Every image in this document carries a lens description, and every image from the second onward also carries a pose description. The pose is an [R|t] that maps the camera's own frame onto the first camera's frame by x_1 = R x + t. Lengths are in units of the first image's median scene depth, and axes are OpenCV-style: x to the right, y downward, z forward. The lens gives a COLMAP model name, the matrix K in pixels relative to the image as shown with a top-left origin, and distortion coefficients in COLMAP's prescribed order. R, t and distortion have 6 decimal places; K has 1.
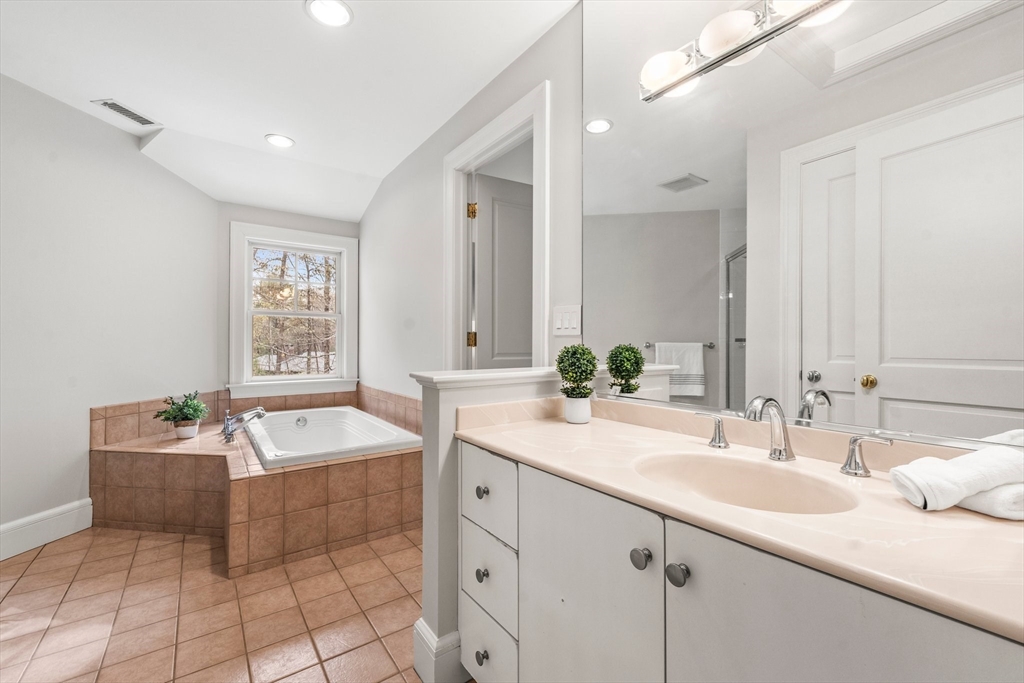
lens RADIAL K [[426.9, 0, 512.6], [0, 426.9, 341.1], [0, 0, 1]] dist [-0.002653, -0.000413]
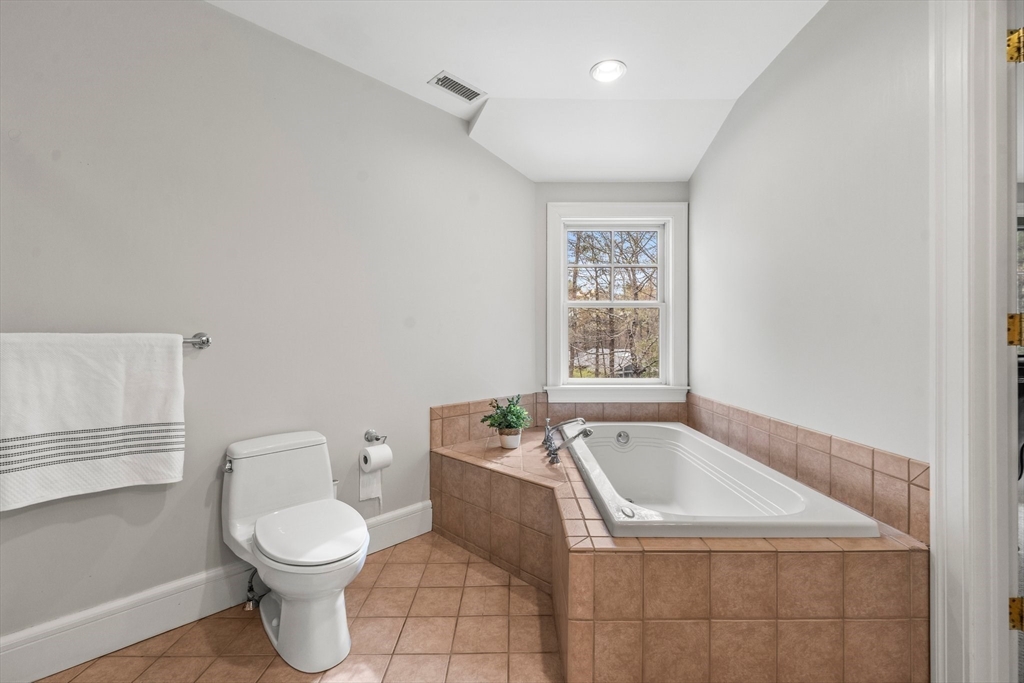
lens RADIAL K [[426.9, 0, 513.1], [0, 426.9, 339.6], [0, 0, 1]] dist [-0.002653, -0.000413]
pose [[0.806902, -0.002175, -0.590681, -0.274640], [0.003963, 0.999991, 0.001731, 0.003112], [0.590672, -0.003737, 0.806903, 0.337681]]
